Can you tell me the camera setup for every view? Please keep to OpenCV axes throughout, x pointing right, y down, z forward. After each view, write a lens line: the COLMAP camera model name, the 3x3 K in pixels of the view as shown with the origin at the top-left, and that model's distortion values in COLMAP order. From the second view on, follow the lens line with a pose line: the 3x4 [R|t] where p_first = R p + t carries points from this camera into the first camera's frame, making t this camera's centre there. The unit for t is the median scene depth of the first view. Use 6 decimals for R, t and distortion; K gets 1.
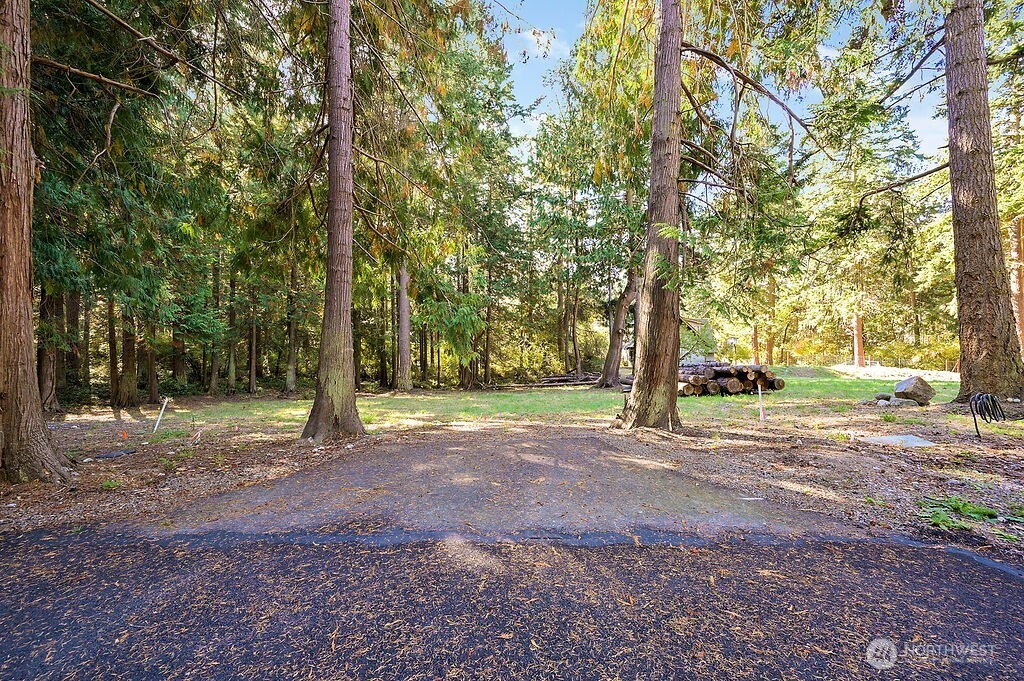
lens RADIAL K [[415.2, 0, 512.4], [0, 415.2, 341.8], [0, 0, 1]] dist [-0.004267, -0.000070]
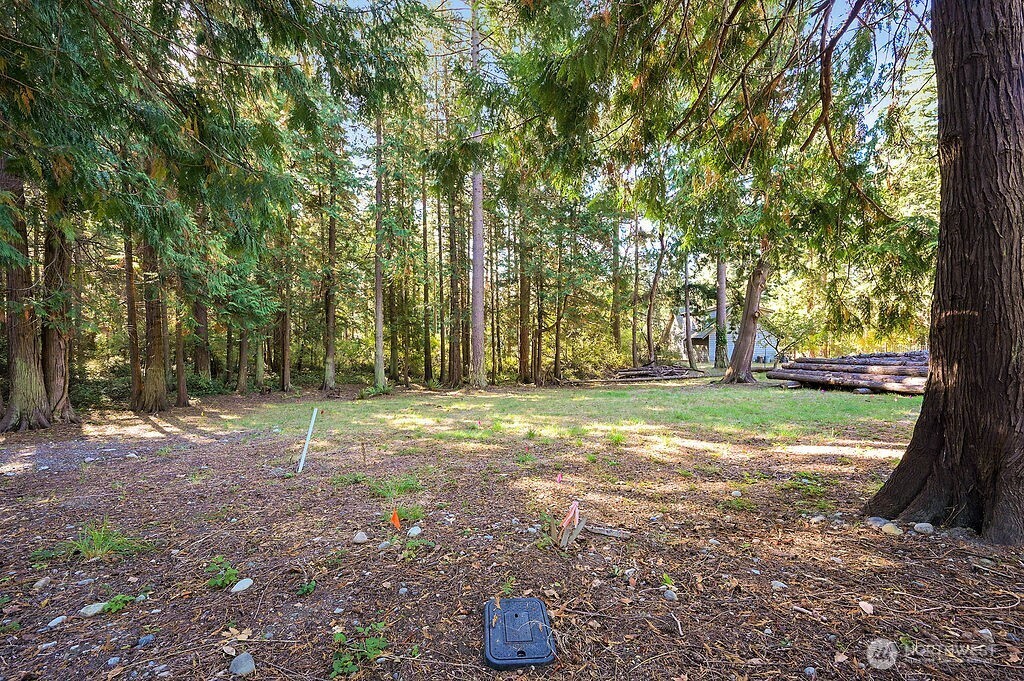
lens RADIAL K [[415.2, 0, 509.0], [0, 415.2, 341.7], [0, 0, 1]] dist [-0.004267, -0.000070]
pose [[0.999488, -0.001368, 0.031978, -0.235571], [0.001037, 0.999946, 0.010370, 0.017129], [-0.031990, -0.010331, 0.999435, 0.172747]]
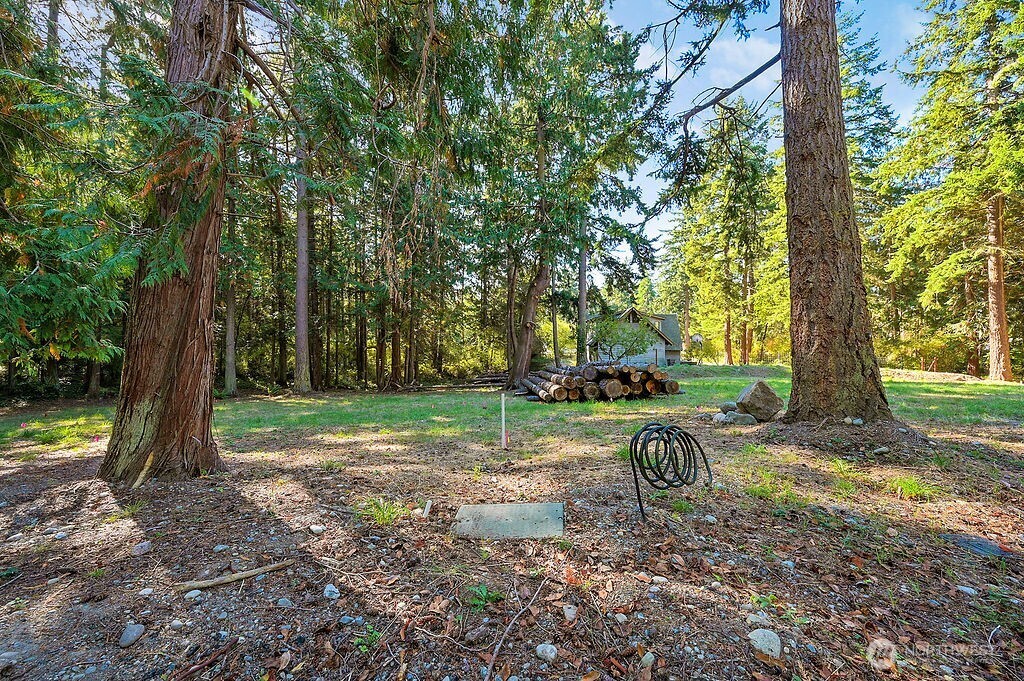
lens RADIAL K [[415.2, 0, 514.3], [0, 415.2, 344.5], [0, 0, 1]] dist [-0.004267, -0.000070]
pose [[0.999983, -0.003435, -0.004805, 0.213325], [0.003476, 0.999959, 0.008405, 0.006636], [0.004776, -0.008421, 0.999953, 0.115521]]
